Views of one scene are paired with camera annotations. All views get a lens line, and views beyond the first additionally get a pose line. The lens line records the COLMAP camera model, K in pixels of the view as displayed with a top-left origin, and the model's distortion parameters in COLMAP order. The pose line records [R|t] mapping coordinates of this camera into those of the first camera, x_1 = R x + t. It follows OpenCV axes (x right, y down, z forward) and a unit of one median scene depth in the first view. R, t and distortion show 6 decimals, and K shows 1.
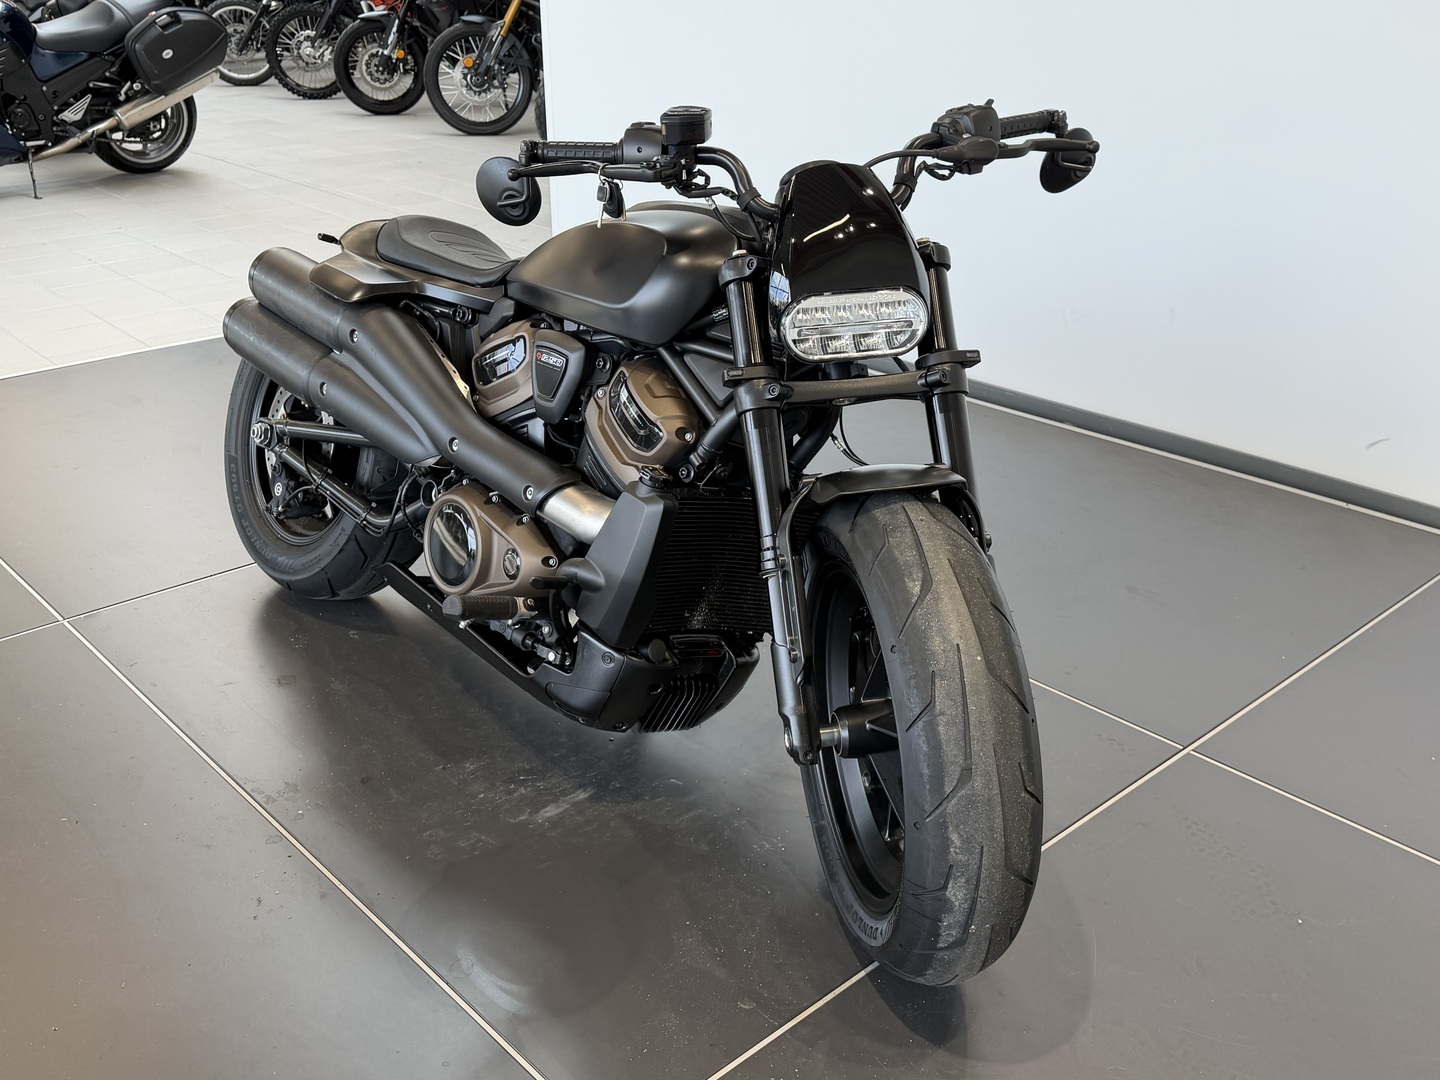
lens RADIAL K [[1353.0, 0, 720.0], [0, 1353.0, 540.0], [0, 0, 1]] dist [0.185833, -0.524387]
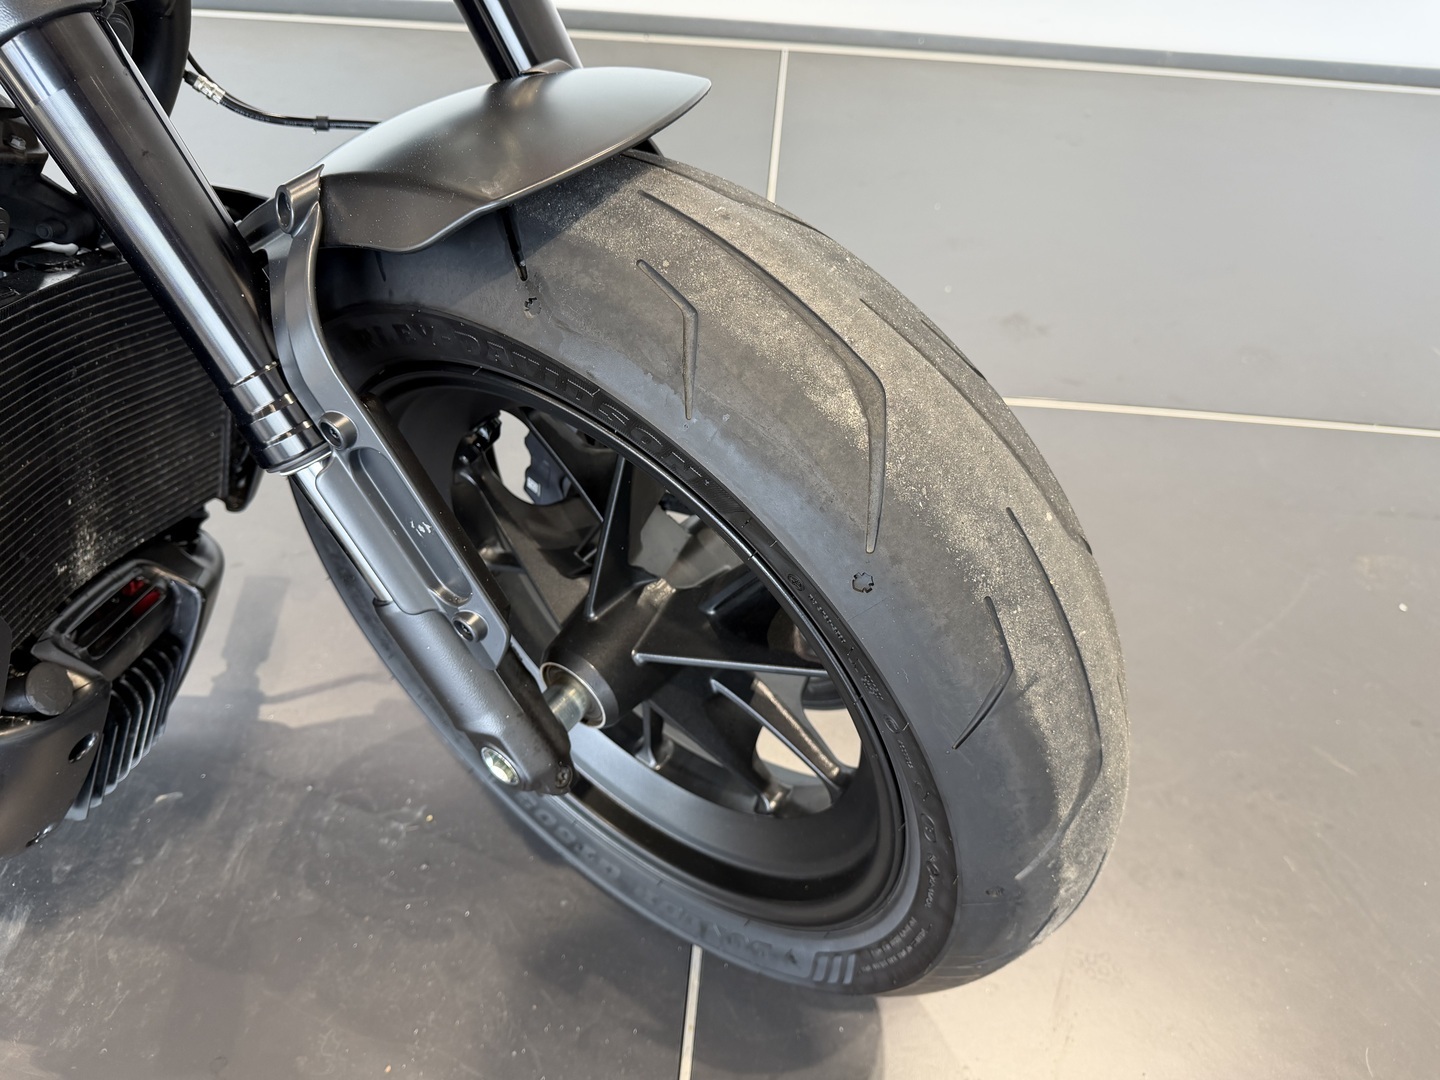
lens RADIAL K [[1046.8, 0, 746.4], [0, 1046.8, 538.8], [0, 0, 1]] dist [-0.030851, -0.000179]
pose [[0.721869, -0.469002, 0.508864, -0.026241], [0.242580, 0.860154, 0.448653, -0.046598], [-0.648121, -0.200429, 0.734689, 0.532462]]
